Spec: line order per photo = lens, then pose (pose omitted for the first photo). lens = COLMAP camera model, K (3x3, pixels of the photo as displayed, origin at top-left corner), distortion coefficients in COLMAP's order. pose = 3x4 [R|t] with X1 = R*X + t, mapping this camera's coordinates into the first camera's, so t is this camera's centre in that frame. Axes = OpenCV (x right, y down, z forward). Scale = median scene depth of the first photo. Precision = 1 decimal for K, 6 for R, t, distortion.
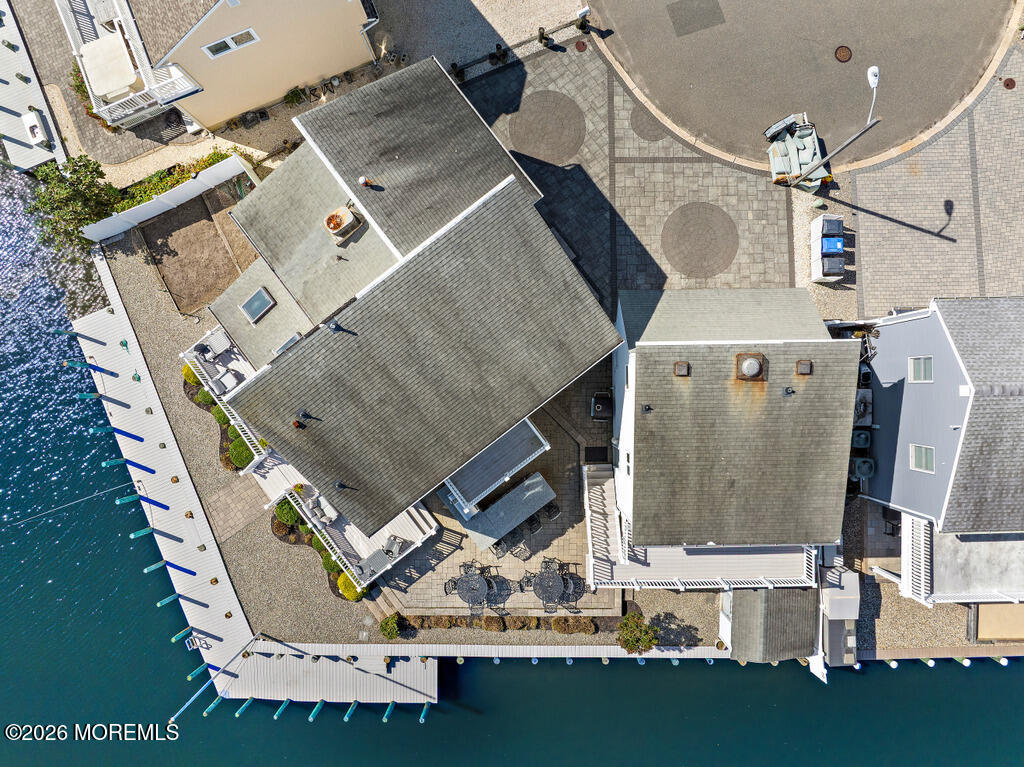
lens RADIAL K [[726.7, 0, 517.4], [0, 726.7, 379.5], [0, 0, 1]] dist [-0.039704, 0.005391]
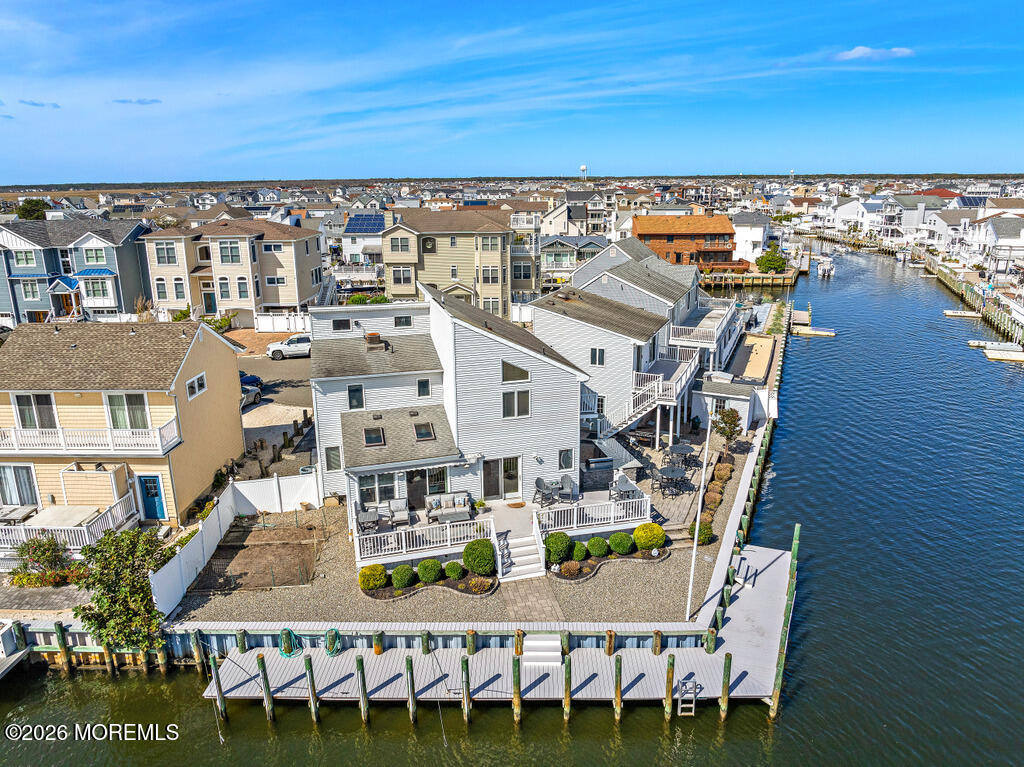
lens RADIAL K [[724.8, 0, 512.0], [0, 724.8, 383.5], [0, 0, 1]] dist [-0.028542, -0.003778]
pose [[0.391538, -0.245414, 0.886832, -1.109603], [0.920151, 0.109109, -0.376054, 0.455192], [-0.004473, 0.963259, 0.268539, 0.534431]]
